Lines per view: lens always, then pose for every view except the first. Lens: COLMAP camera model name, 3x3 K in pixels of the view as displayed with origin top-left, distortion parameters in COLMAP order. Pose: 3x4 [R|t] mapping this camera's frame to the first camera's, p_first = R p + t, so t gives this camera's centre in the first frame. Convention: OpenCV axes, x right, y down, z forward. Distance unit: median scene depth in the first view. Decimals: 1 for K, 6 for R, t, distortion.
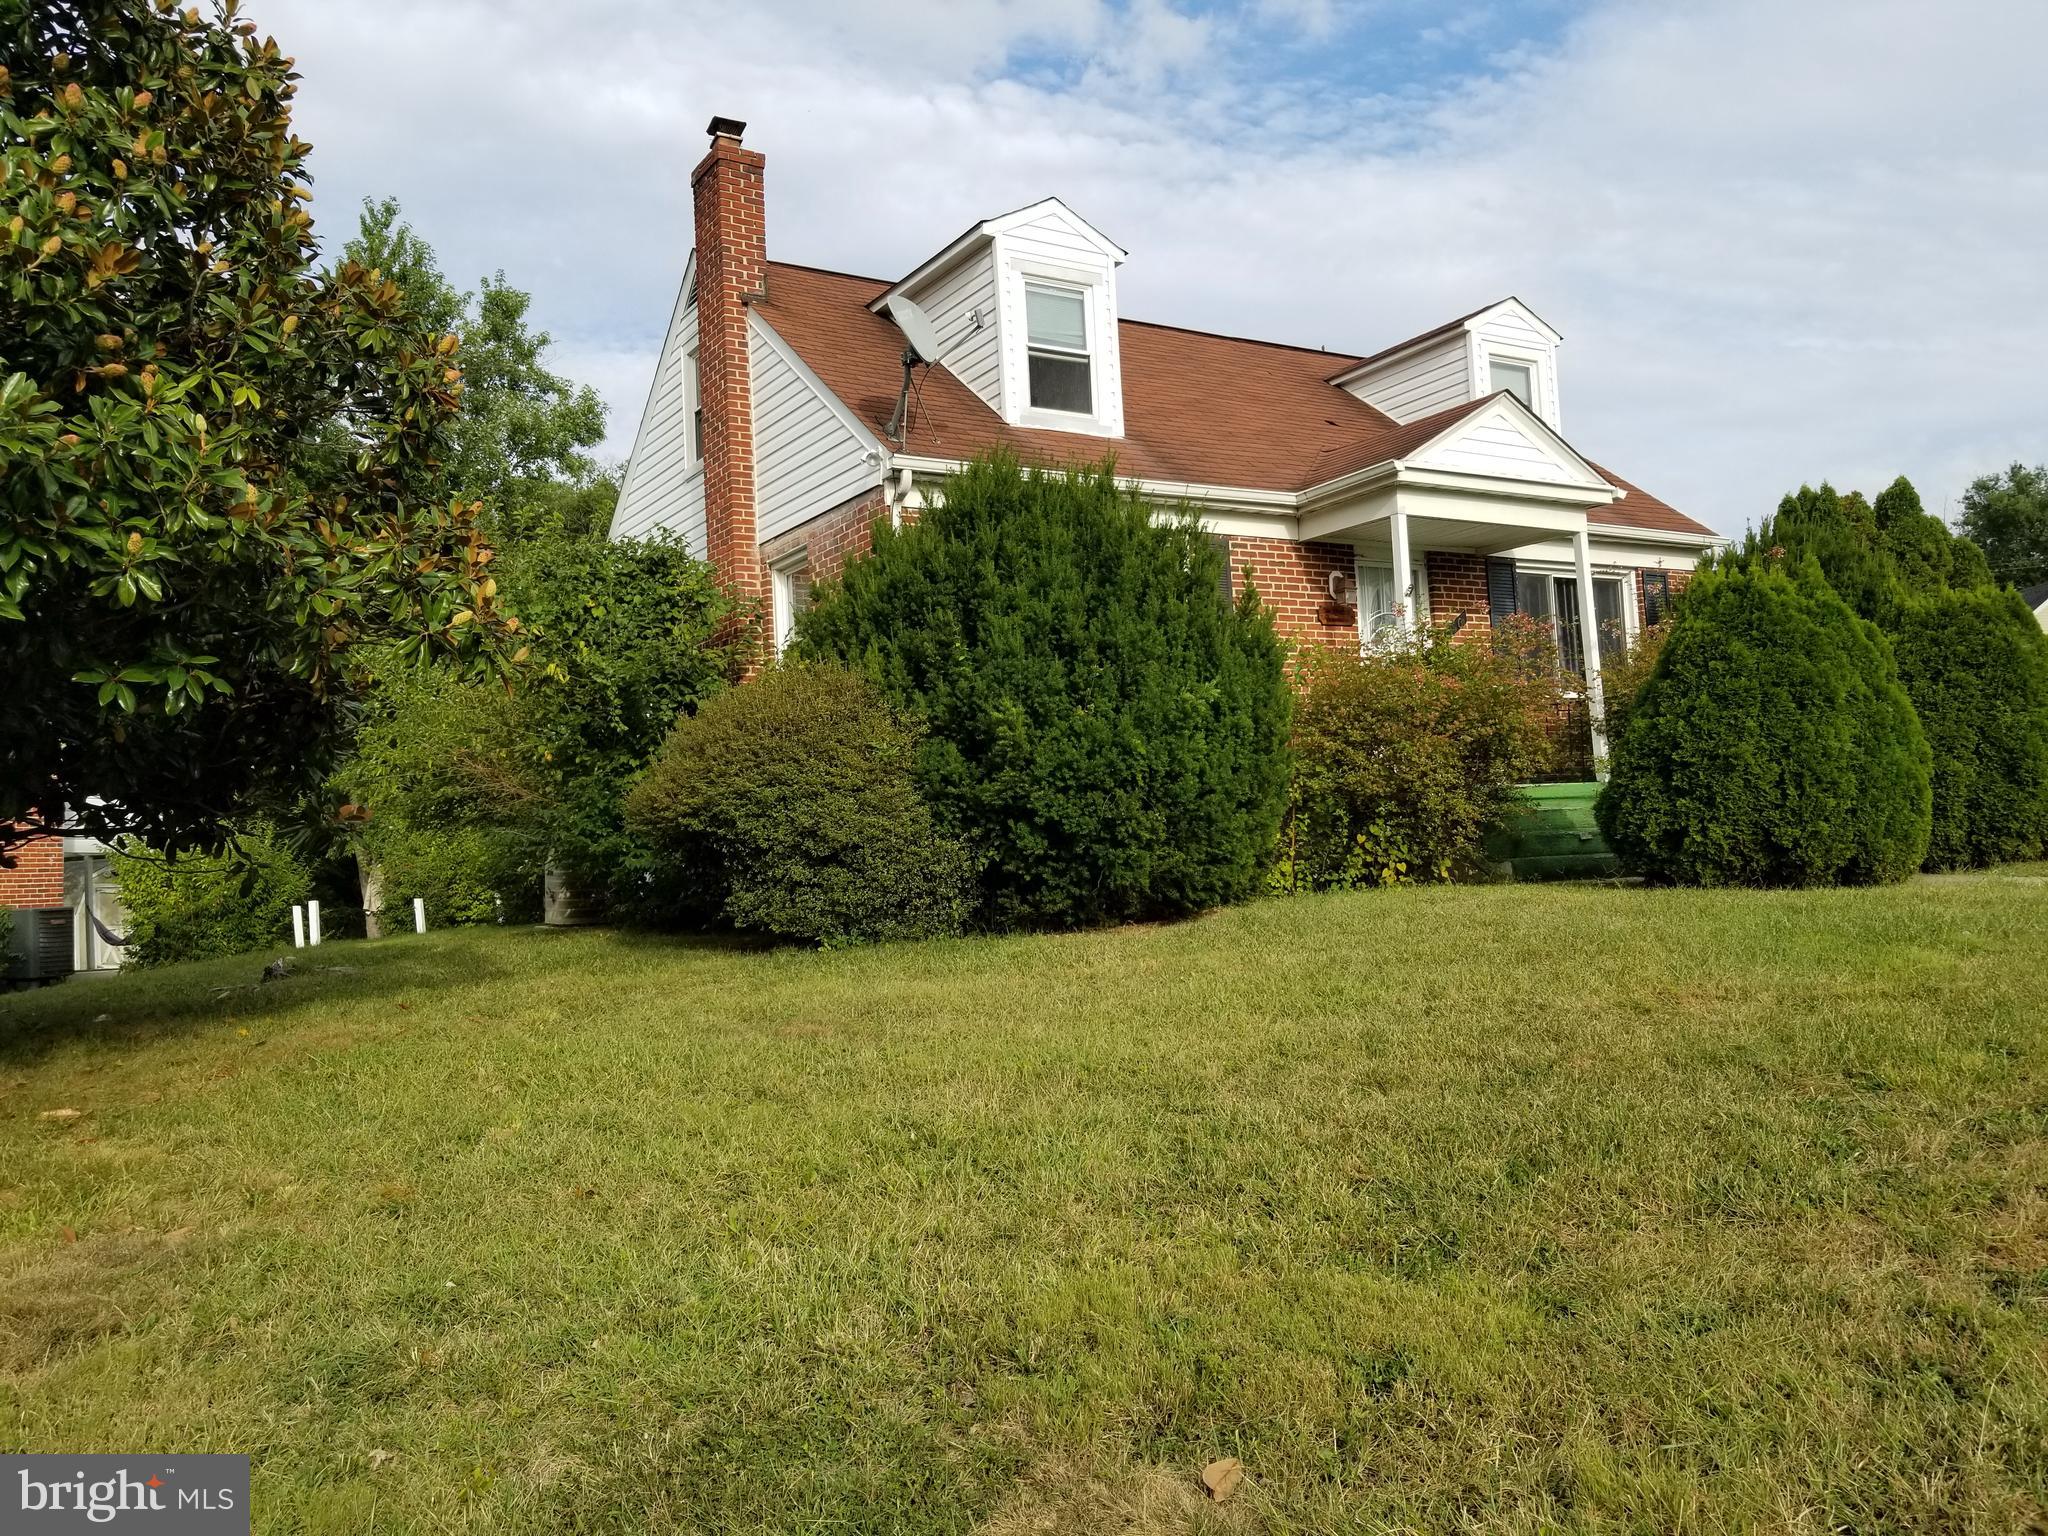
lens RADIAL K [[1608.8, 0, 989.2], [0, 1608.8, 744.6], [0, 0, 1]] dist [0.088654, -0.159040]
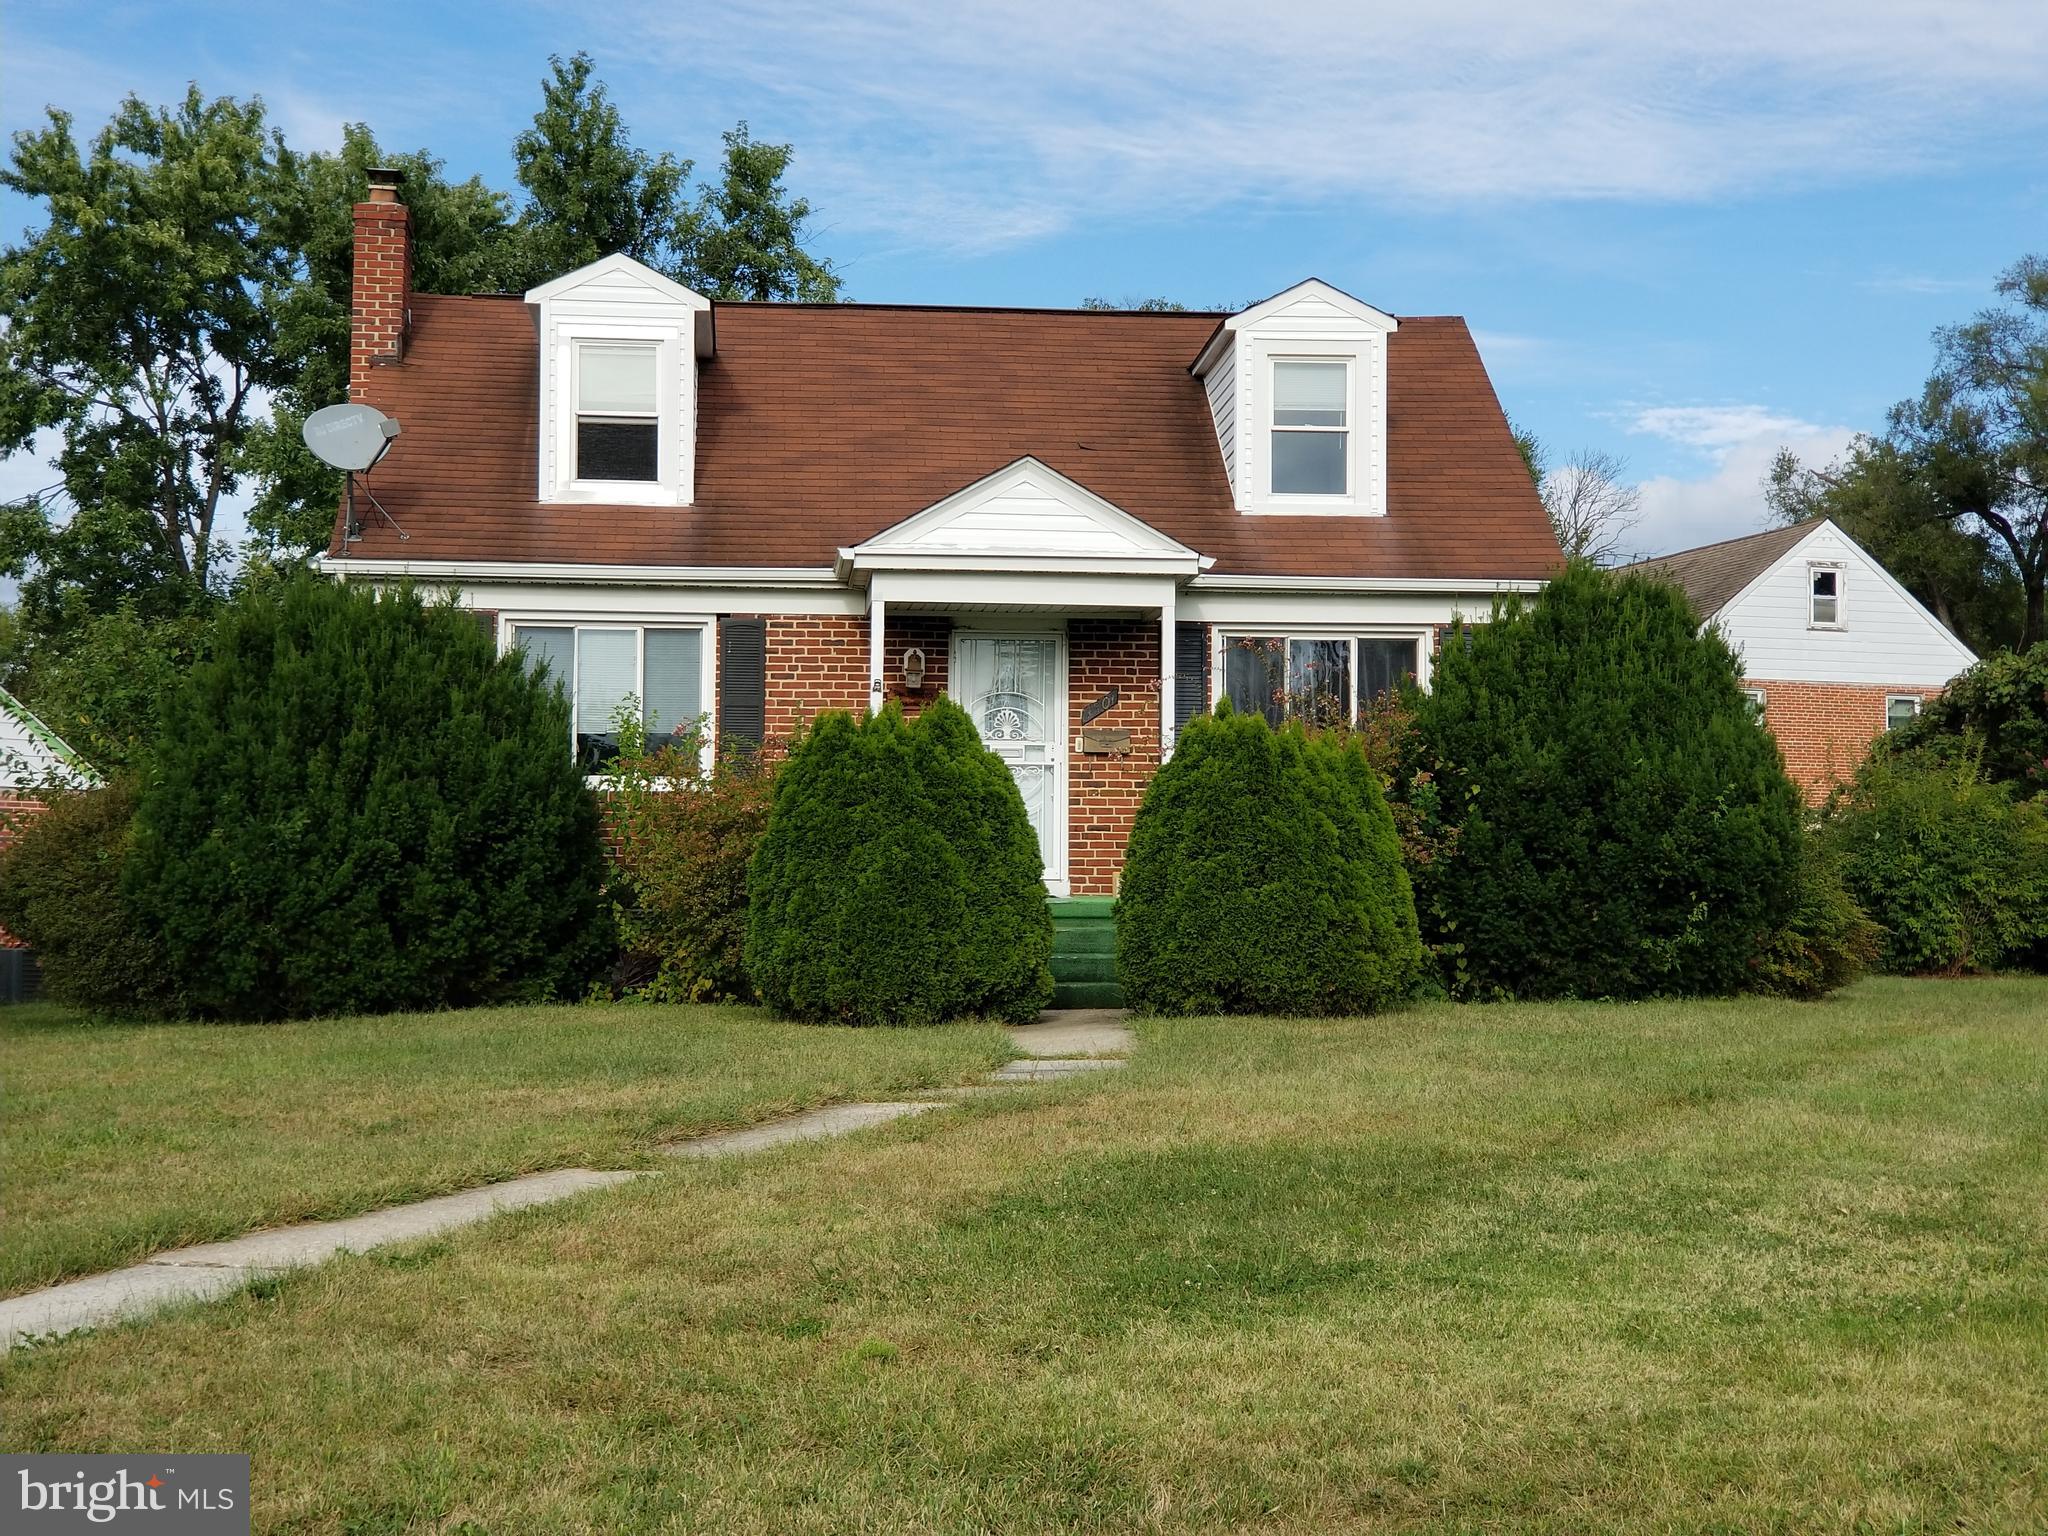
lens RADIAL K [[3061.9, 0, 1063.1], [0, 3061.9, 755.8], [0, 0, 1]] dist [0.079073, 0.000000]
pose [[0.902005, 0.025860, -0.430950, 1.027152], [-0.015620, 0.999506, 0.027284, -0.097030], [0.431442, -0.017879, 0.901963, -0.489081]]
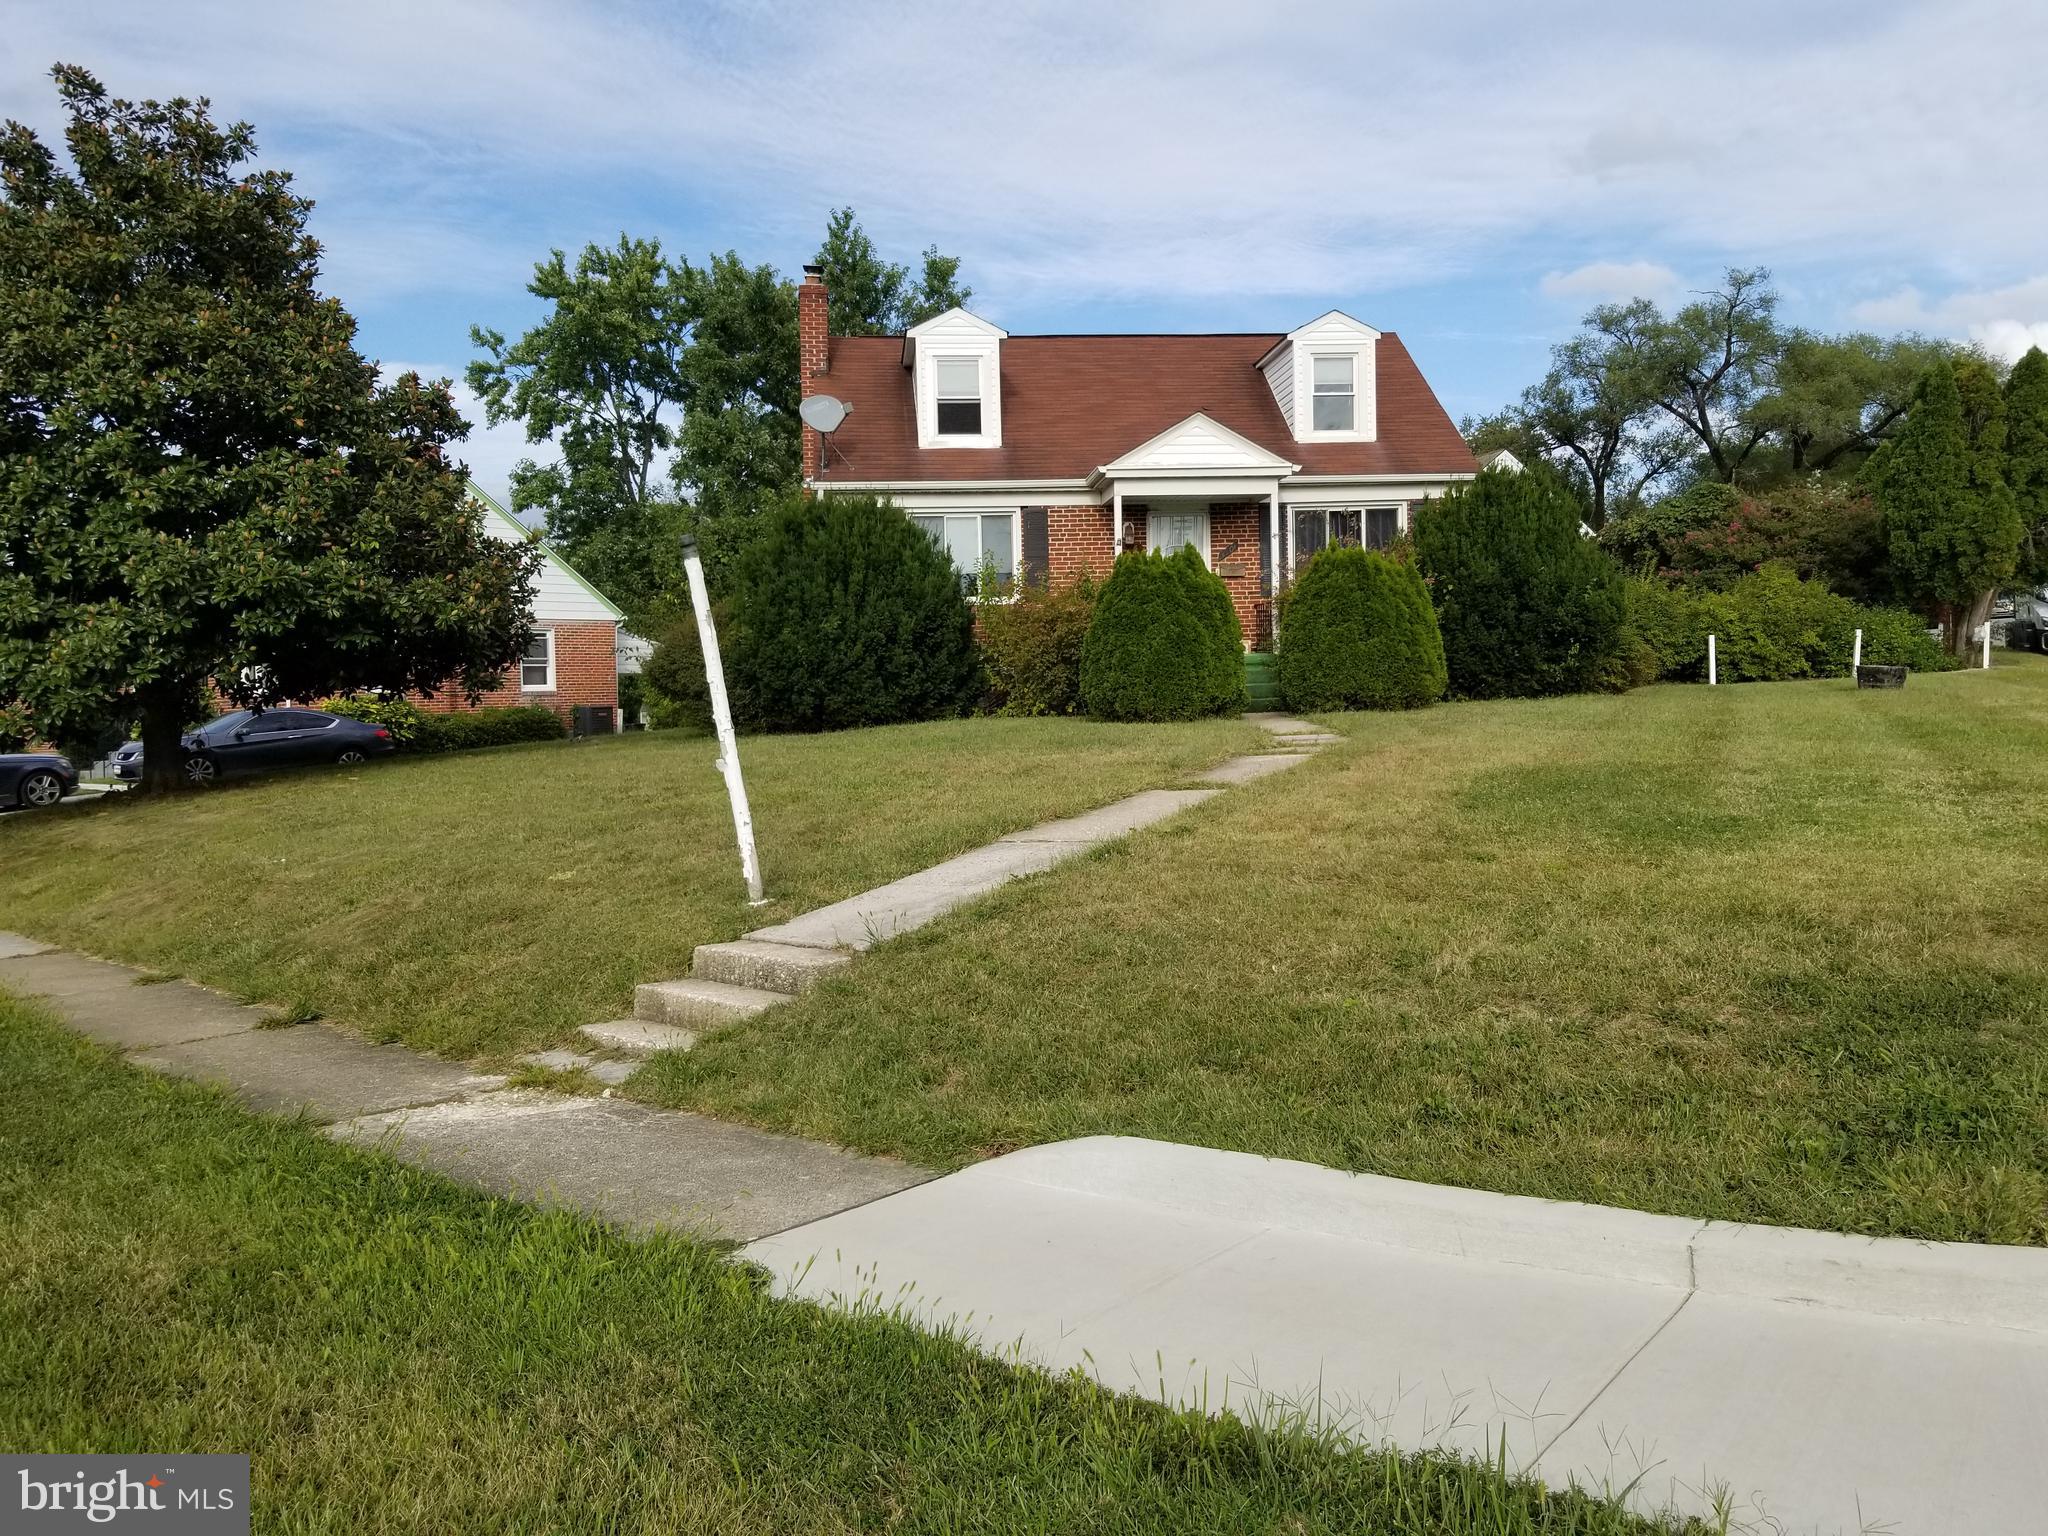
lens RADIAL K [[1608.8, 0, 1052.8], [0, 1608.8, 752.3], [0, 0, 1]] dist [0.088654, -0.159040]
pose [[0.911259, 0.036196, -0.410239, 0.830920], [0.015081, 0.992529, 0.121073, -0.076025], [0.411557, -0.116516, 0.903905, -0.536664]]
